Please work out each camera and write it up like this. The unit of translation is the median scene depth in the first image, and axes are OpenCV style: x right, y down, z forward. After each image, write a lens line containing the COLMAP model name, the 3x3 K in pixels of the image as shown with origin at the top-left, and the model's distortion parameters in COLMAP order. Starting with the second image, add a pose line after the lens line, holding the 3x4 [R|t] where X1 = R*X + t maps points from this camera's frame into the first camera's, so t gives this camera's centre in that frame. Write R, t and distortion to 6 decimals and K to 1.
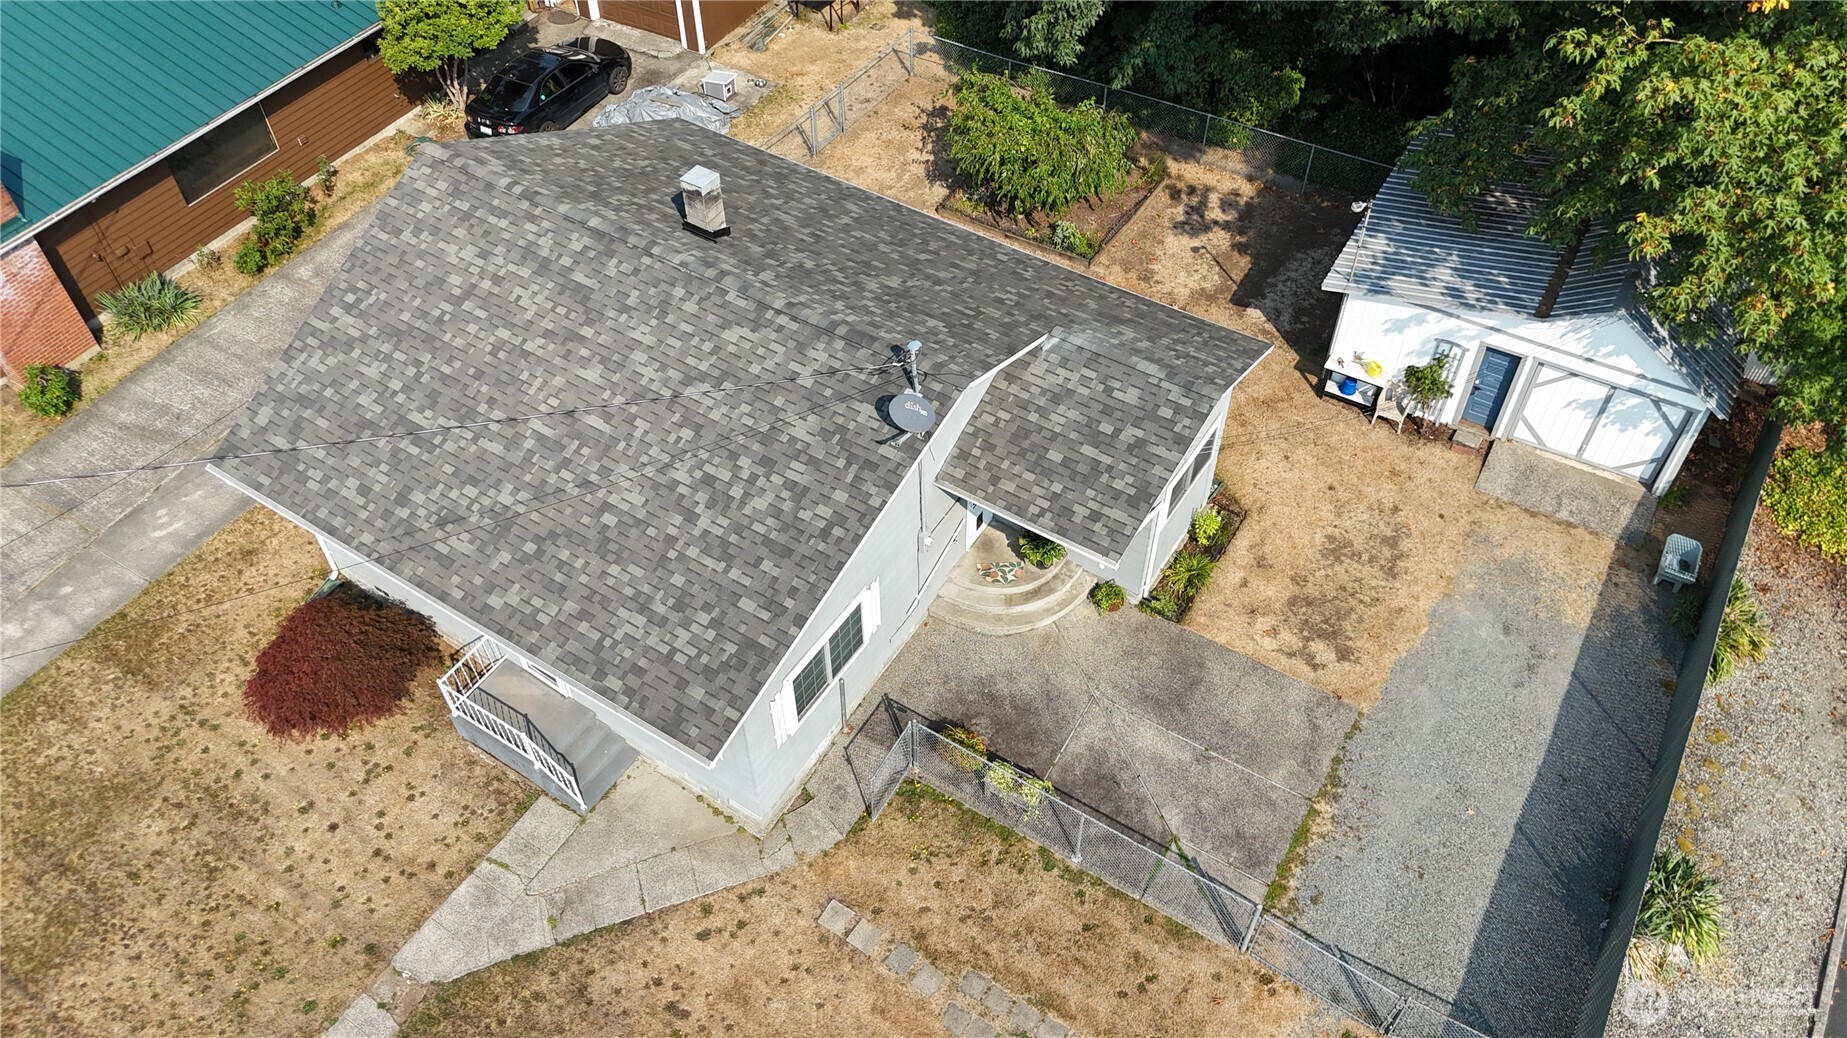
lens RADIAL K [[1351.5, 0, 923.5], [0, 1351.5, 519.0], [0, 0, 1]] dist [0.041575, -0.006819]
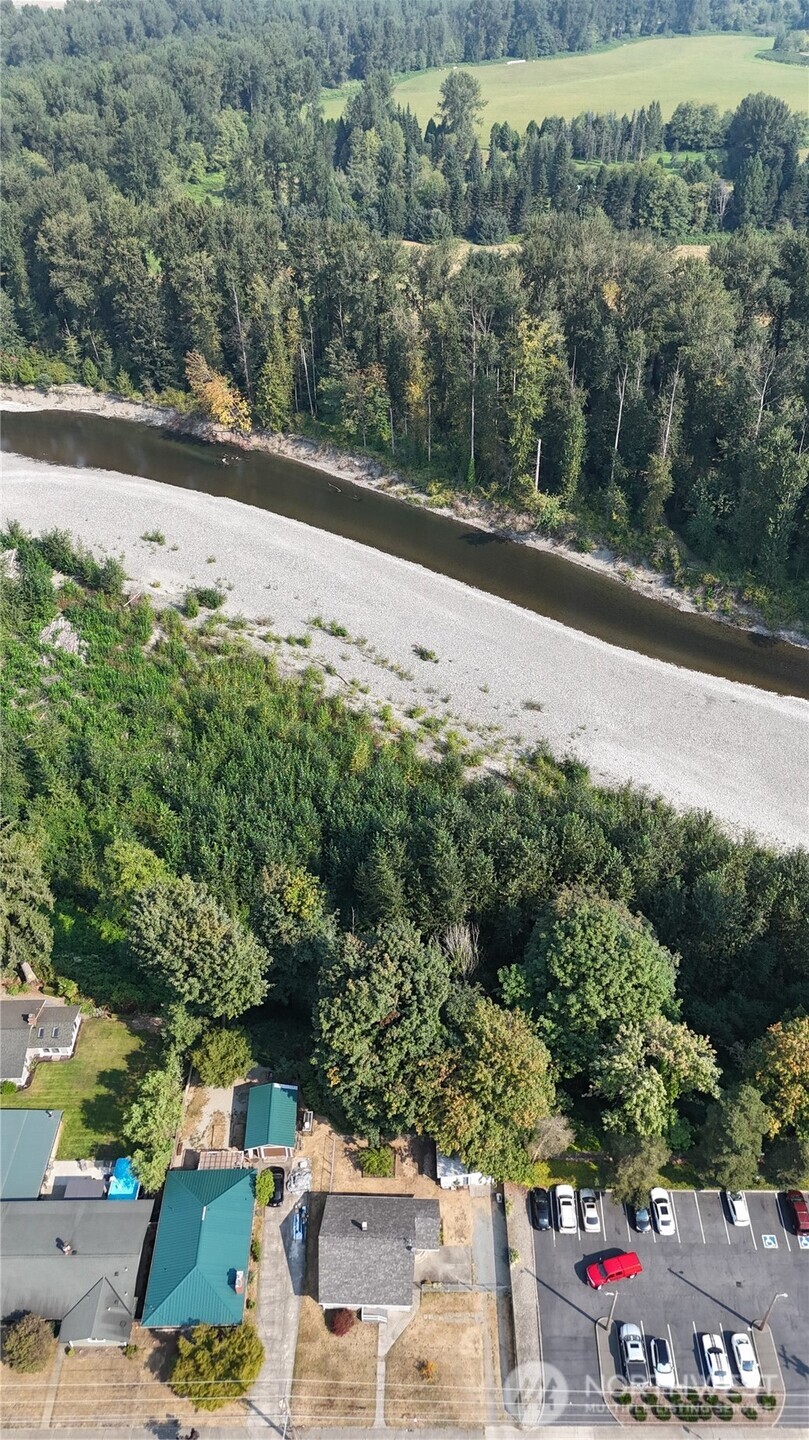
lens RADIAL K [[1053.7, 0, 404.5], [0, 1053.7, 720.0], [0, 0, 1]] dist [0.041575, -0.006819]
pose [[0.853512, -0.325070, 0.407244, -1.259744], [0.383692, 0.920873, -0.069093, -2.006136], [-0.352559, 0.215228, 0.910702, -4.245740]]
